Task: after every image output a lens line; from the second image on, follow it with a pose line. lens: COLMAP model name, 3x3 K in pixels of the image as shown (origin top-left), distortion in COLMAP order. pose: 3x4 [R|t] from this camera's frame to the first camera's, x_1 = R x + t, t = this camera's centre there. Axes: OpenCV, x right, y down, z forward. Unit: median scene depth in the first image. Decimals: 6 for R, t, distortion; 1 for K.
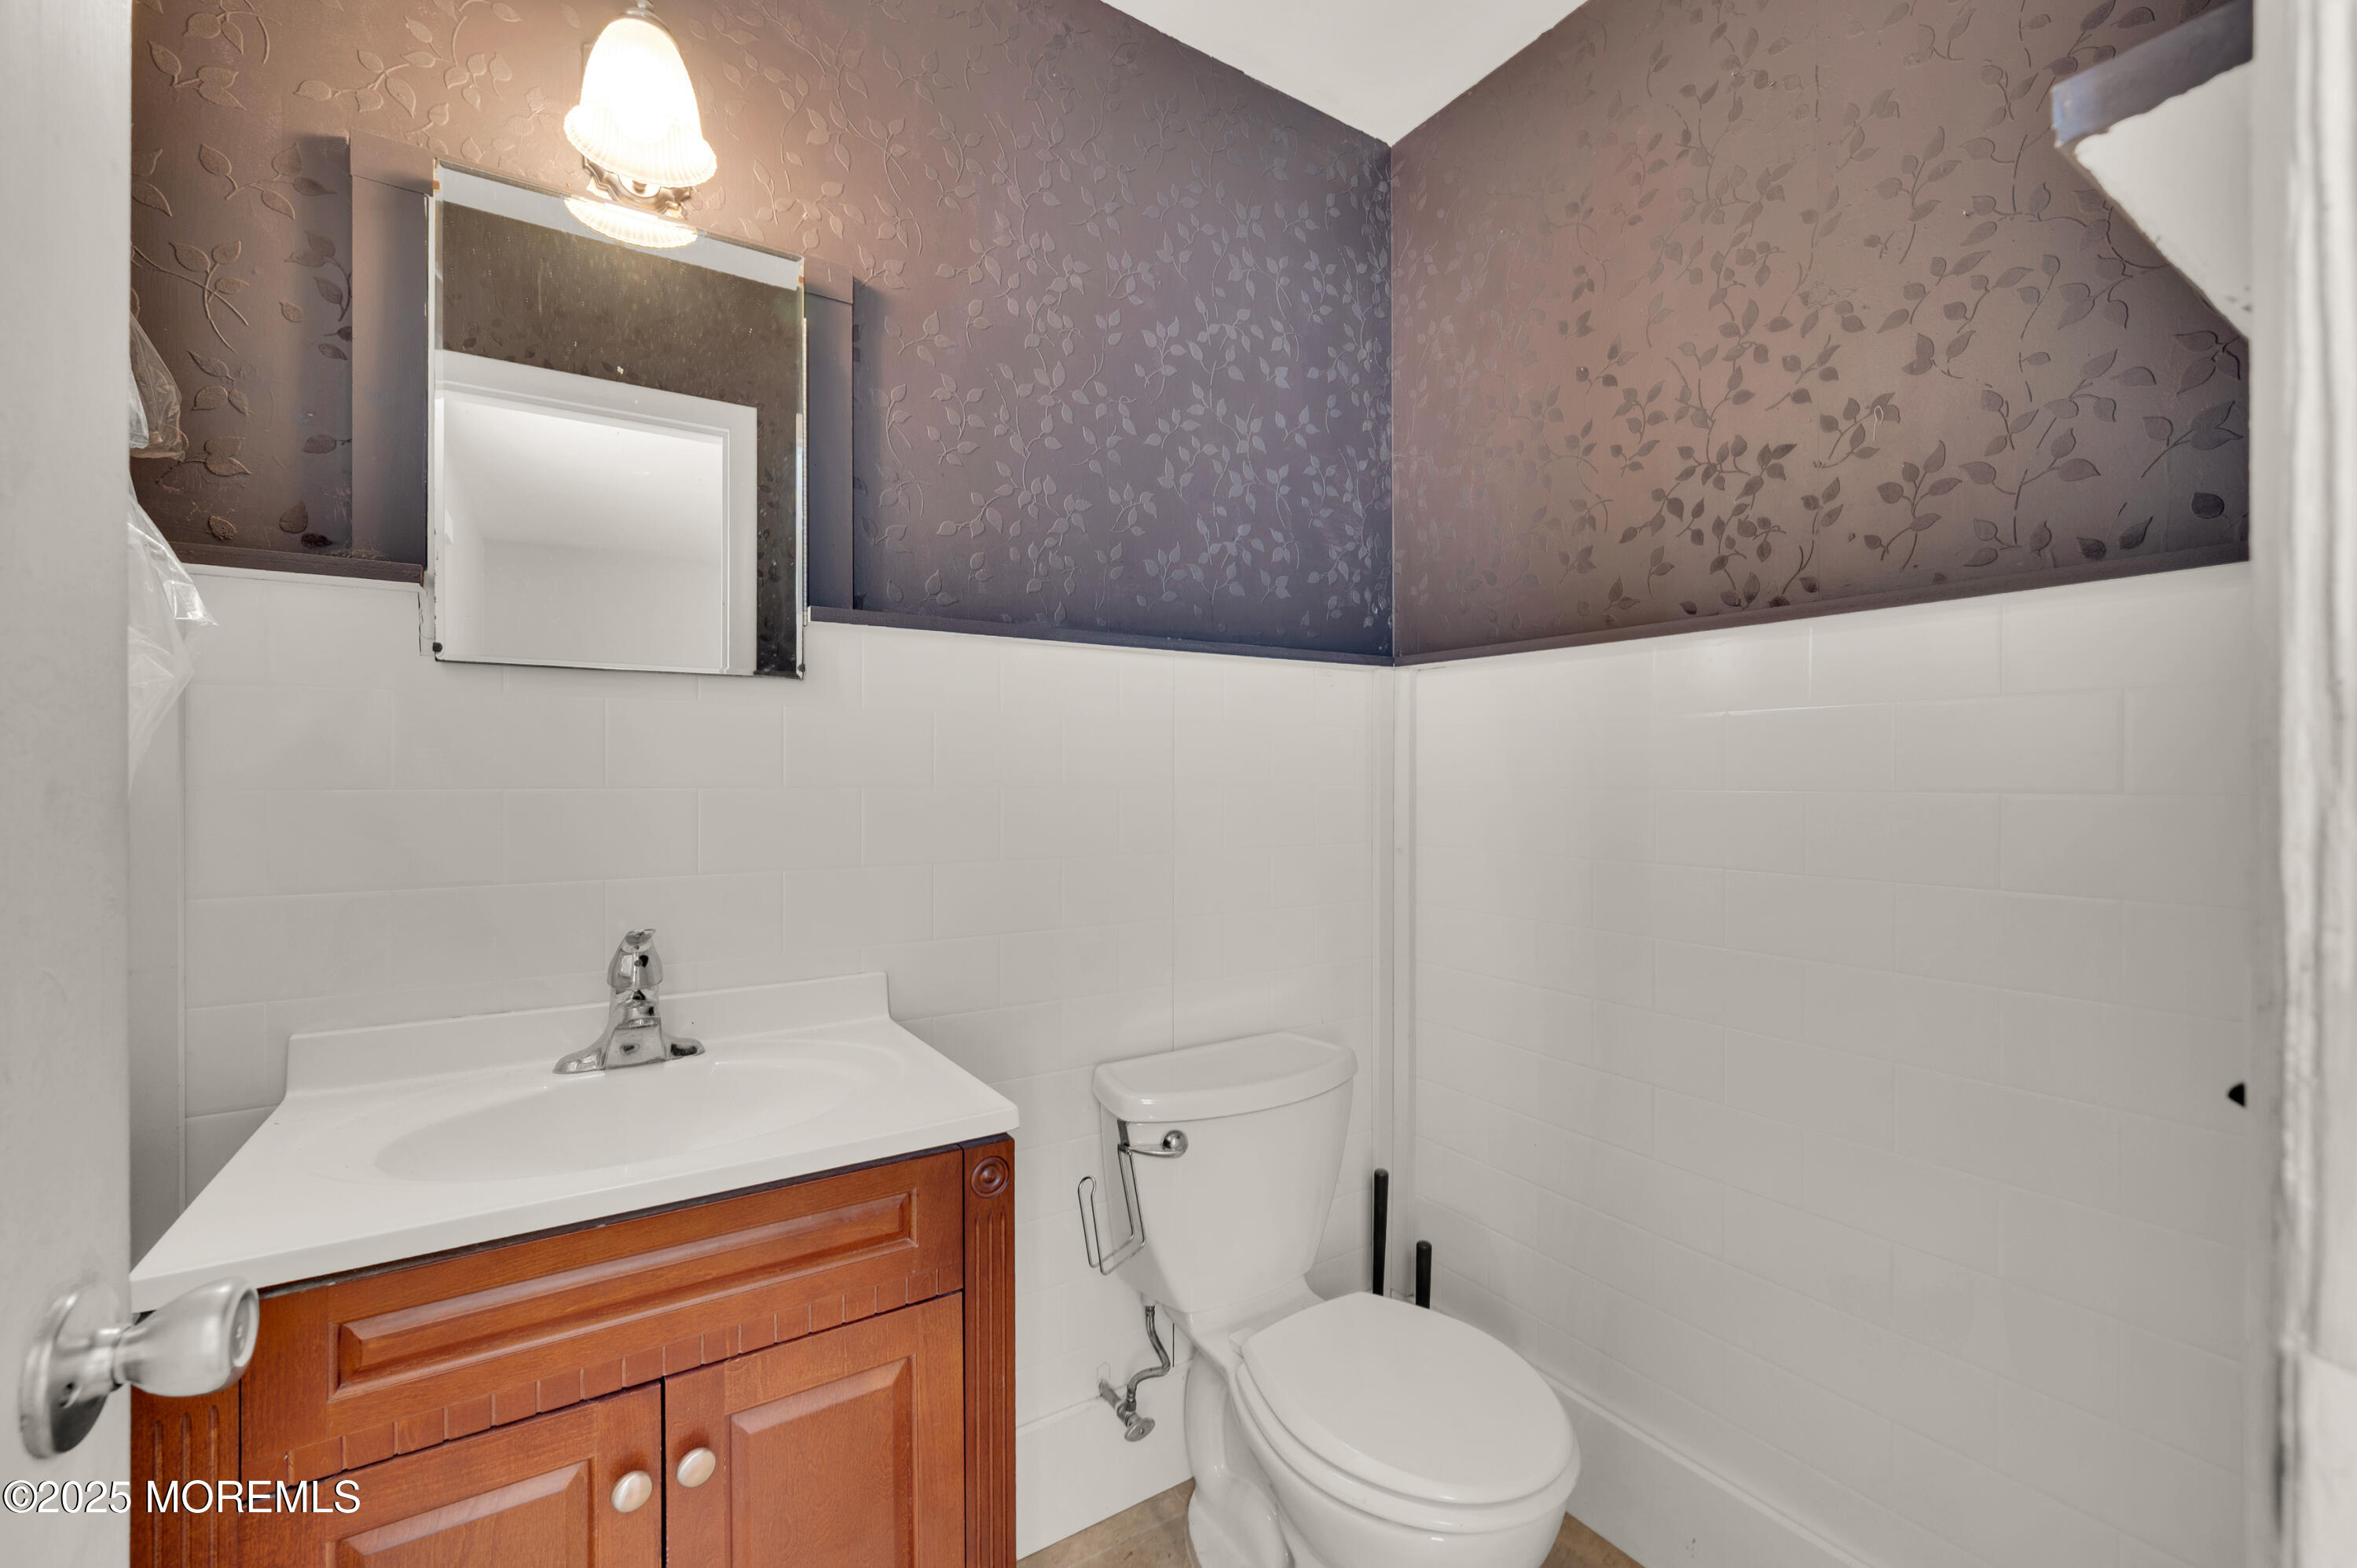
lens RADIAL K [[955.9, 0, 1182.1], [0, 955.9, 781.4], [0, 0, 1]] dist [0.000399, -0.000163]
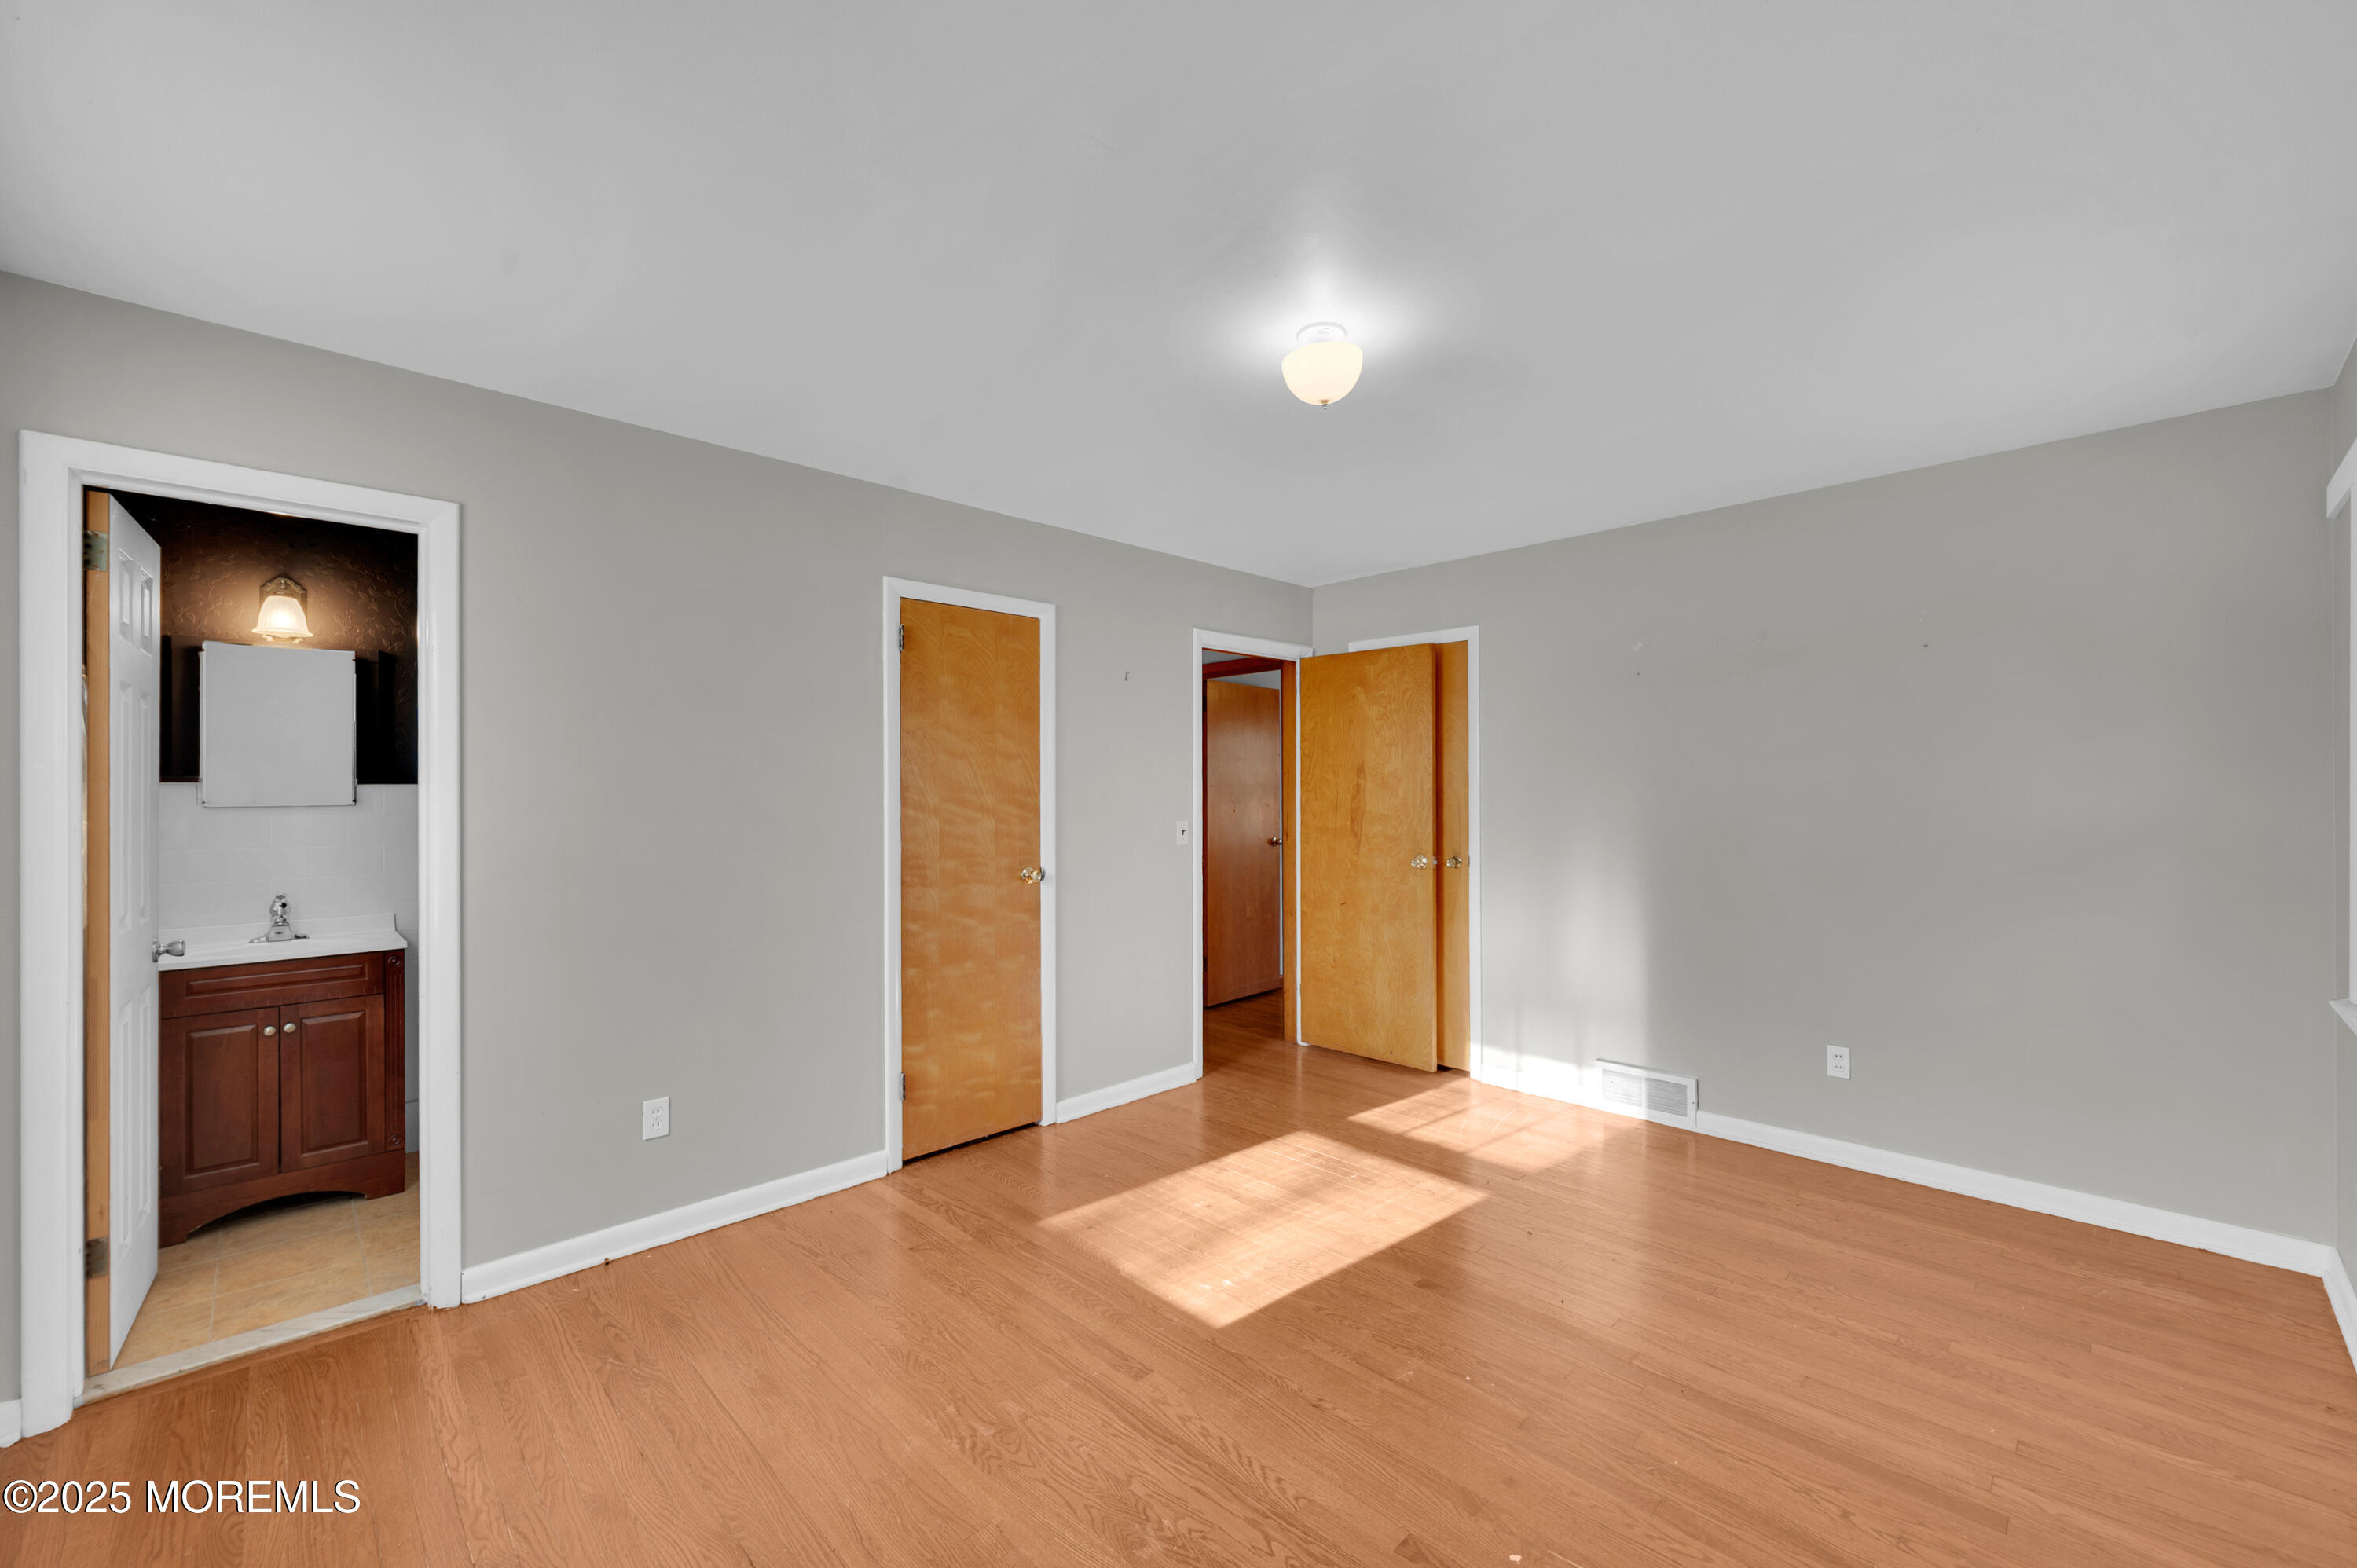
lens RADIAL K [[955.9, 0, 1162.3], [0, 955.9, 793.1], [0, 0, 1]] dist [0.000399, -0.000163]
pose [[0.986038, -0.007666, 0.166347, 1.694593], [0.009096, 0.999928, -0.007837, -0.117724], [-0.166275, 0.009241, 0.986036, -2.471083]]
